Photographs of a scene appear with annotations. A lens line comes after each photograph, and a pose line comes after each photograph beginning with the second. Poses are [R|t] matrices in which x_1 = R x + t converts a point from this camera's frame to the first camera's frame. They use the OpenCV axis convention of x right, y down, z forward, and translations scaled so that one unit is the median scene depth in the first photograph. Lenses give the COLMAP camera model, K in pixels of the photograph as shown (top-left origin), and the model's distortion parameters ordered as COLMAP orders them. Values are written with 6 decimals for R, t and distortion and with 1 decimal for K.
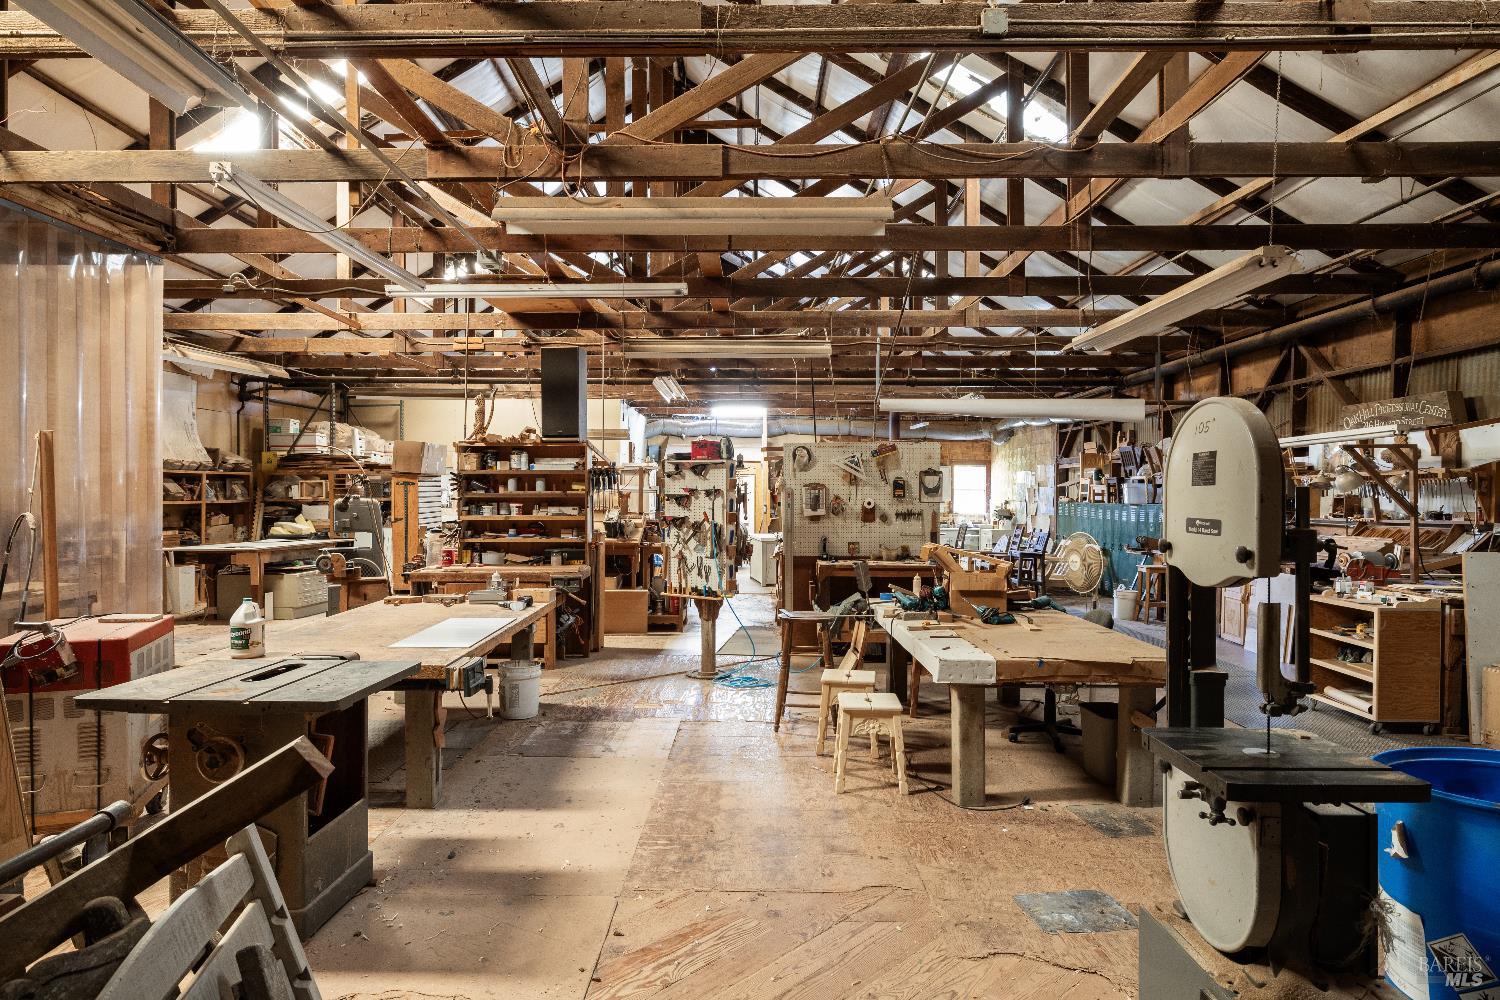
lens RADIAL K [[823.4, 0, 740.9], [0, 823.4, 501.3], [0, 0, 1]] dist [-0.000299, 0.000217]
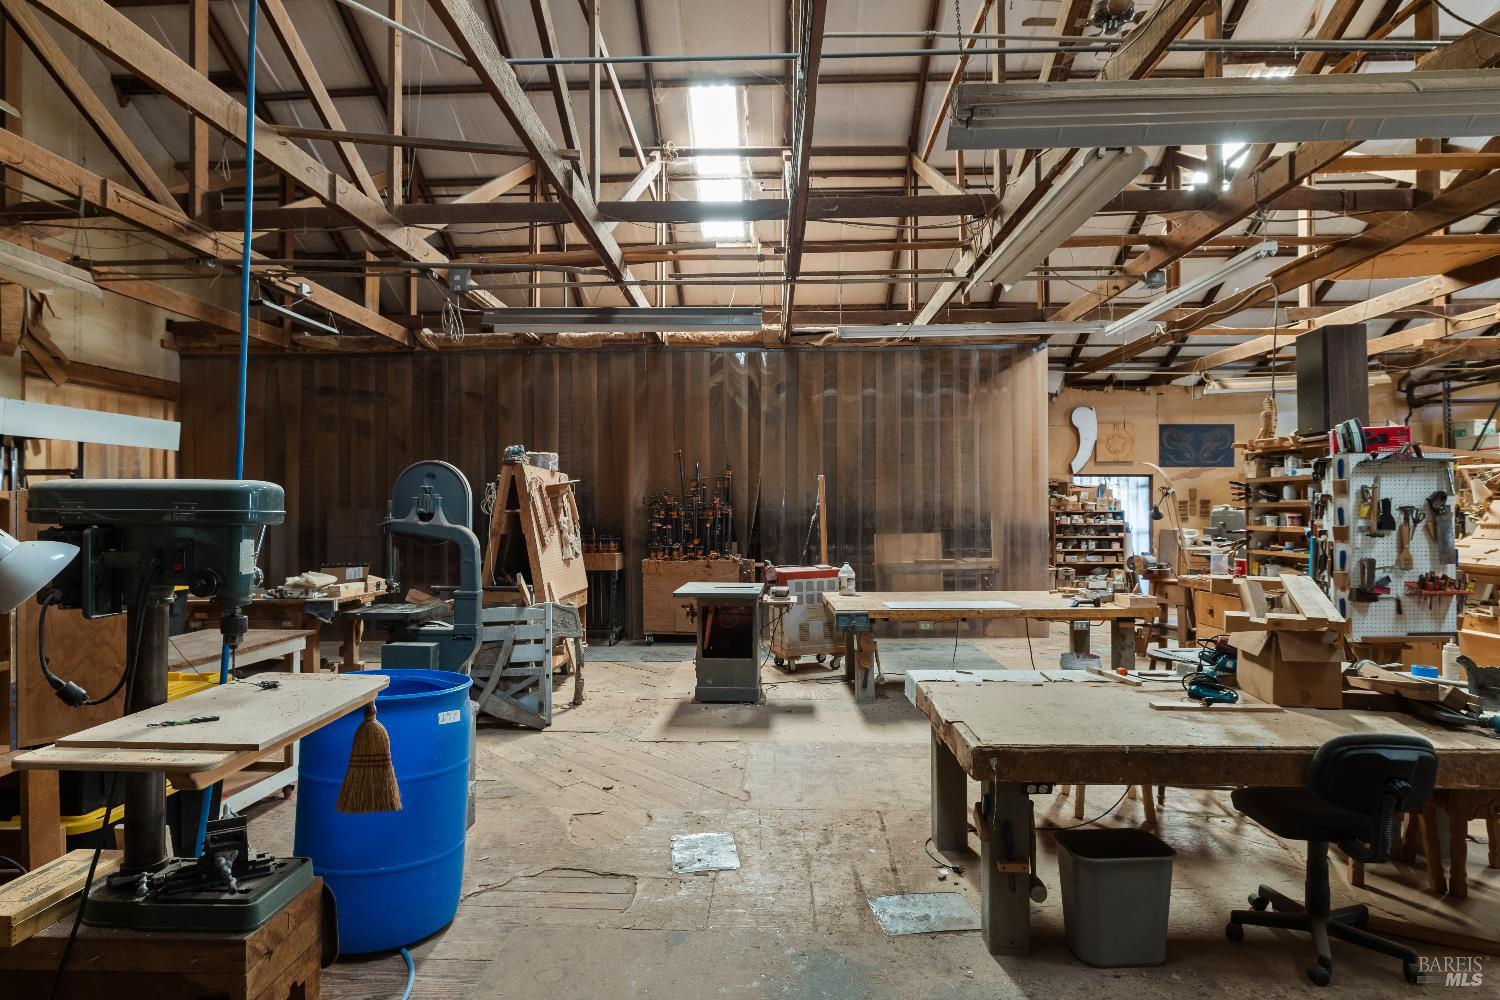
lens RADIAL K [[808.5, 0, 746.4], [0, 808.5, 501.7], [0, 0, 1]] dist [-0.000081, -0.000593]
pose [[-0.015773, -0.014489, -0.999771, 1.260783], [0.000003, 0.999895, -0.014491, 0.005443], [0.999876, -0.000232, -0.015771, 0.861415]]
